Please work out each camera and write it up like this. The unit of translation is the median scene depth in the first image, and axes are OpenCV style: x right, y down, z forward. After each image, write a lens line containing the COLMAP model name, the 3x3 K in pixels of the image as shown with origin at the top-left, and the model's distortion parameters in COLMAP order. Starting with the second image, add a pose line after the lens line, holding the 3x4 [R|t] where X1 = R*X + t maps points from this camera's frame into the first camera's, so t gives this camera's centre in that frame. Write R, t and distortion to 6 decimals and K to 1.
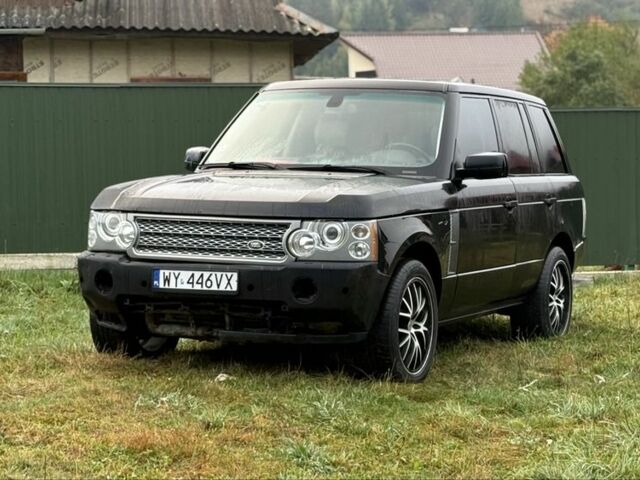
lens RADIAL K [[1832.9, 0, 320.0], [0, 1832.9, 240.0], [0, 0, 1]] dist [0.131545, 0.299475]
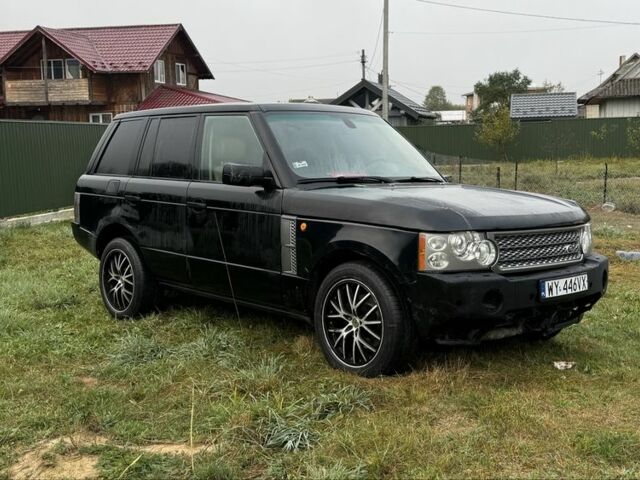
lens RADIAL K [[822.8, 0, 320.0], [0, 822.8, 240.0], [0, 0, 1]] dist [0.202335, -0.419881]
pose [[0.400817, -0.105820, 0.910026, -0.588926], [0.037861, 0.994372, 0.098952, -0.062193], [-0.915375, -0.005207, 0.402568, 0.925854]]
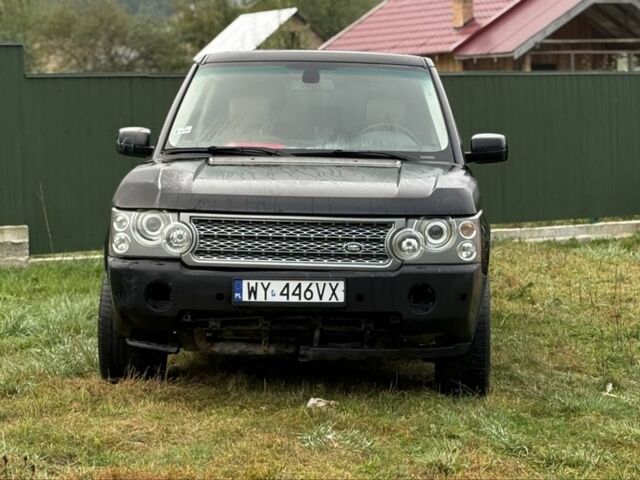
lens RADIAL K [[1832.9, 0, 320.0], [0, 1832.9, 240.0], [0, 0, 1]] dist [0.131545, 0.299475]
pose [[0.931989, -0.027594, 0.361435, -0.360799], [0.017501, 0.999361, 0.031171, -0.028099], [-0.362064, -0.022726, 0.931876, 0.197678]]
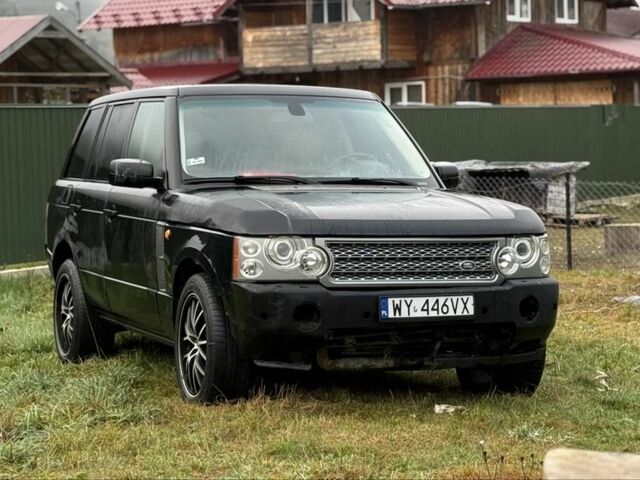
lens RADIAL K [[1832.9, 0, 320.0], [0, 1832.9, 240.0], [0, 0, 1]] dist [0.131545, 0.299475]
pose [[0.705894, -0.043545, 0.706978, -0.757117], [0.036636, 0.999017, 0.024953, -0.036785], [-0.707370, 0.008287, 0.706795, 0.379564]]
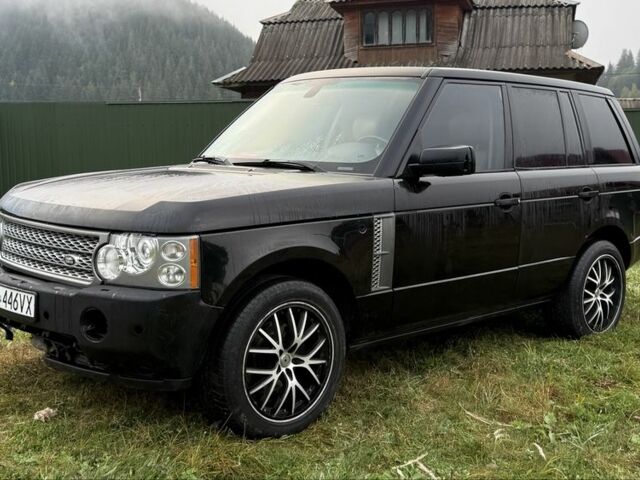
lens RADIAL K [[822.8, 0, 320.0], [0, 822.8, 240.0], [0, 0, 1]] dist [0.202335, -0.419881]
pose [[0.924001, 0.039559, -0.380339, 0.207840], [-0.013437, 0.997379, 0.071092, -0.034037], [0.382155, -0.060578, 0.922111, 0.696475]]
